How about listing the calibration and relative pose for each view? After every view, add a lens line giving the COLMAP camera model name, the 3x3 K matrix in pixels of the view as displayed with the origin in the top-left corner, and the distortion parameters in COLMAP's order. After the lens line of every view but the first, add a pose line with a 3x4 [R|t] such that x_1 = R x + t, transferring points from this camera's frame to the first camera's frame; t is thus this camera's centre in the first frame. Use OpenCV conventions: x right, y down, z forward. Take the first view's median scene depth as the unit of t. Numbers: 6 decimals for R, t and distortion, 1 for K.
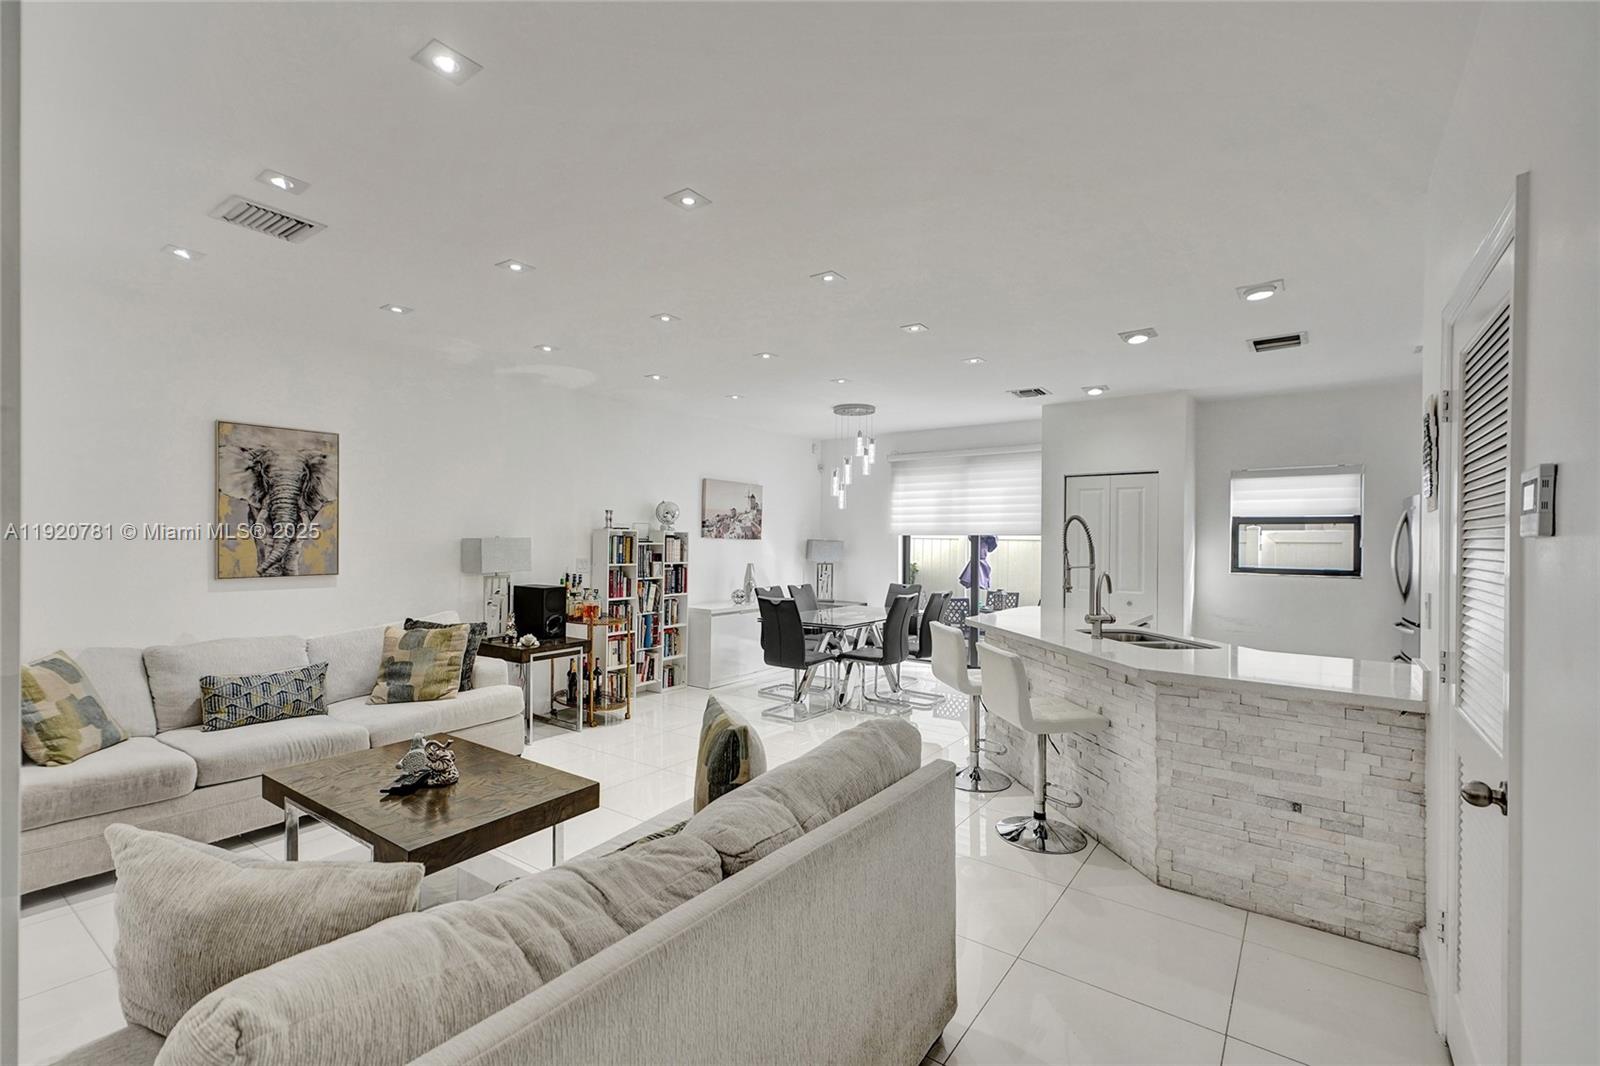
lens RADIAL K [[713.7, 0, 796.1], [0, 713.7, 533.7], [0, 0, 1]] dist [0.018997, 0.000052]
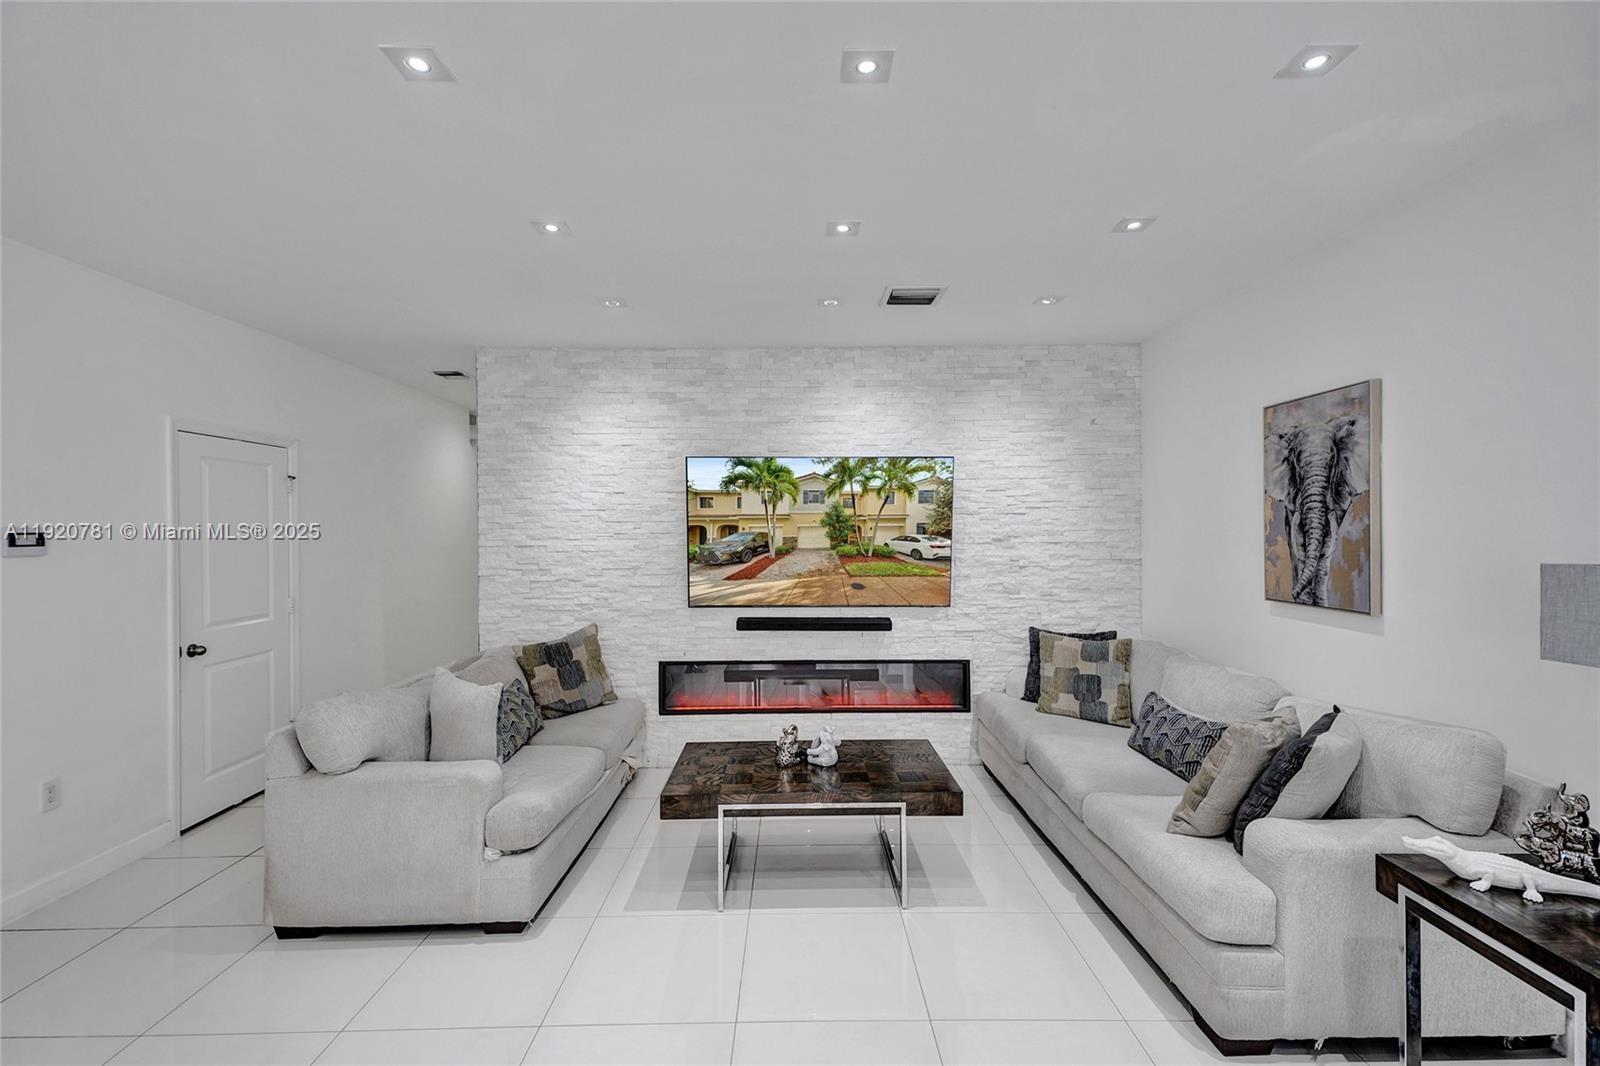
lens RADIAL K [[713.7, 0, 801.7], [0, 713.7, 531.6], [0, 0, 1]] dist [0.018997, 0.000052]
pose [[-0.801389, -0.002078, -0.598139, 0.110138], [0.000914, 0.999989, -0.004698, -0.010611], [0.598142, -0.004312, -0.801378, 1.279392]]
